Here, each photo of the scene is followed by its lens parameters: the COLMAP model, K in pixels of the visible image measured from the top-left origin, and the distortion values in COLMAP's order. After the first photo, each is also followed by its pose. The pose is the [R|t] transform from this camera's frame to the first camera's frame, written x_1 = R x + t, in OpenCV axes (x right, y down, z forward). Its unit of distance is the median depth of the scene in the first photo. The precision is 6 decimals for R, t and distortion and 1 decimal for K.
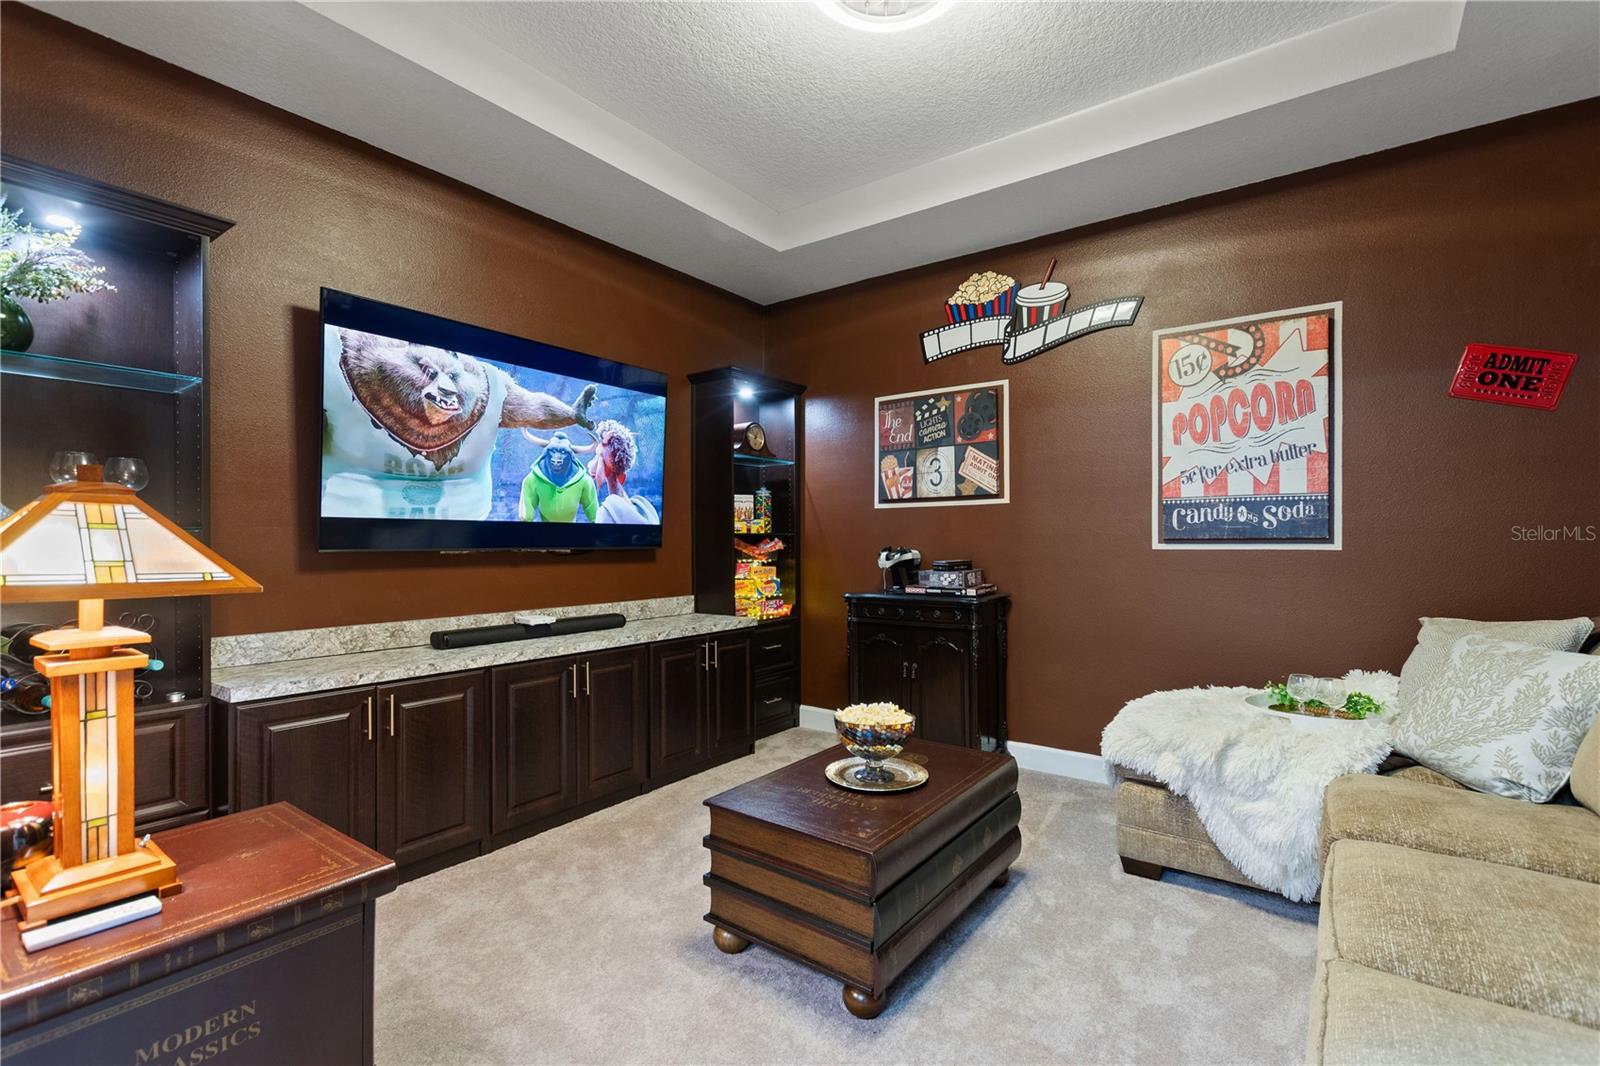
lens RADIAL K [[716.3, 0, 799.5], [0, 716.3, 538.2], [0, 0, 1]] dist [0.012392, -0.004144]
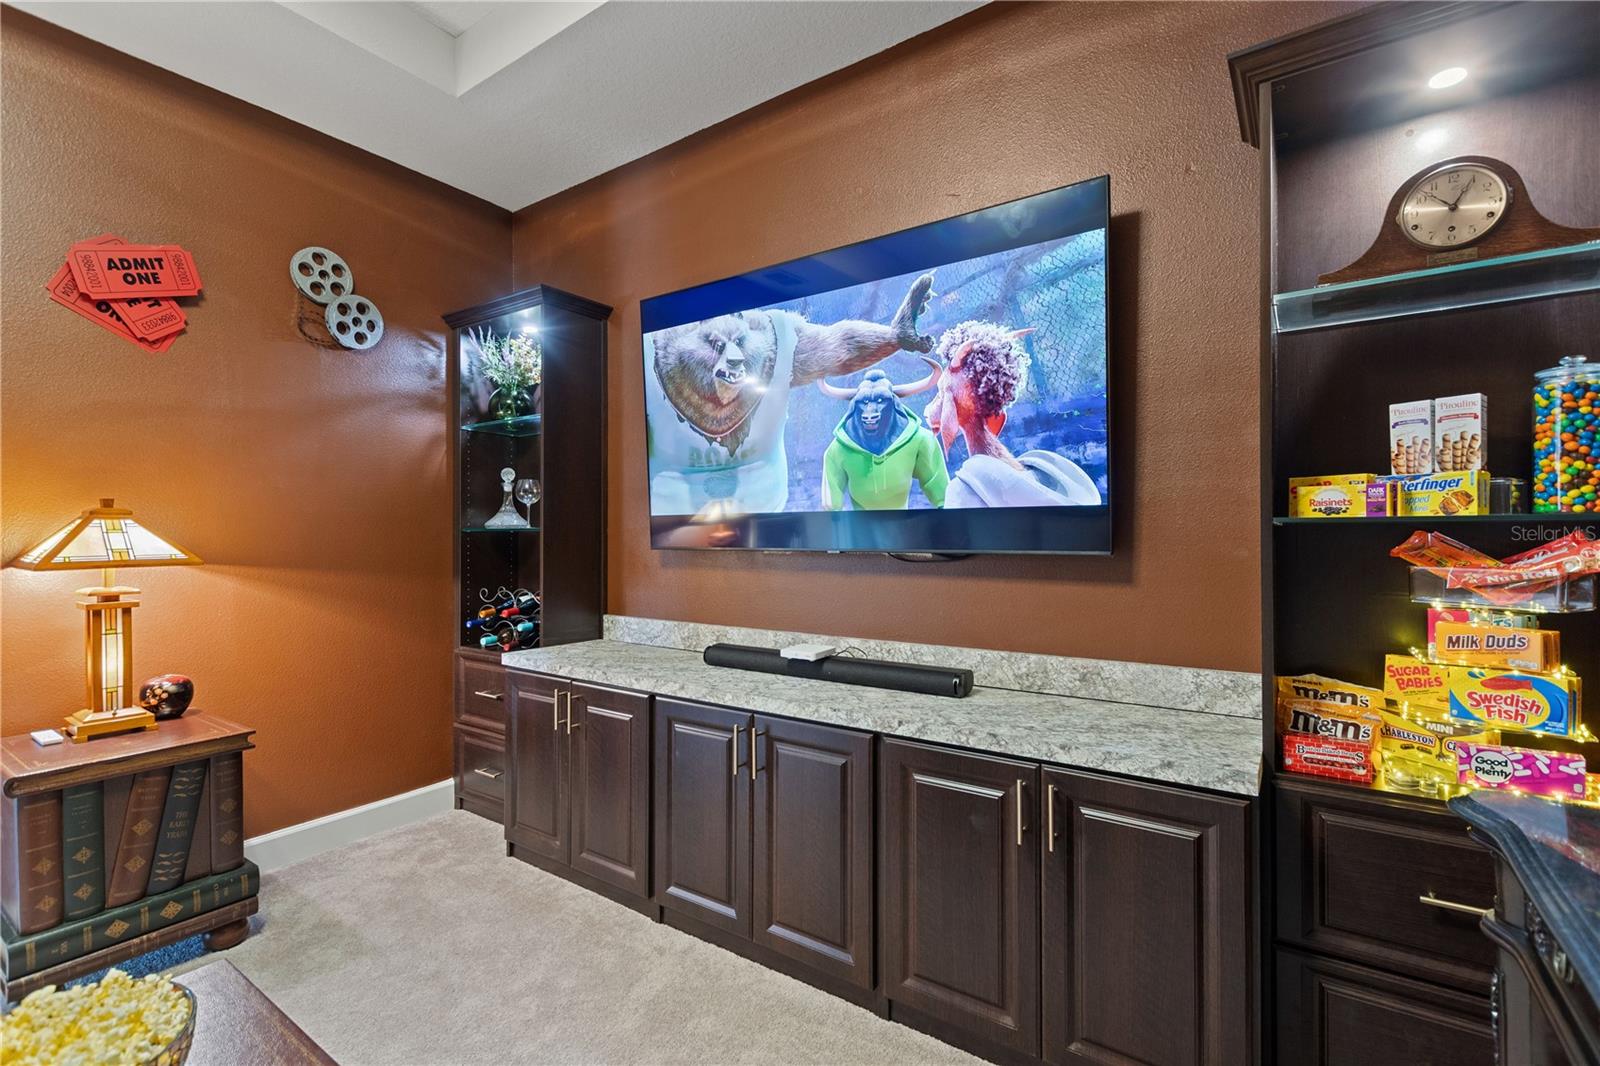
lens RADIAL K [[716.3, 0, 800.6], [0, 716.3, 533.0], [0, 0, 1]] dist [0.012392, -0.004144]
pose [[0.036136, -0.003045, -0.999342, 0.316546], [0.004747, 0.999985, -0.002875, 0.000152], [0.999336, -0.004640, 0.036150, 0.930701]]
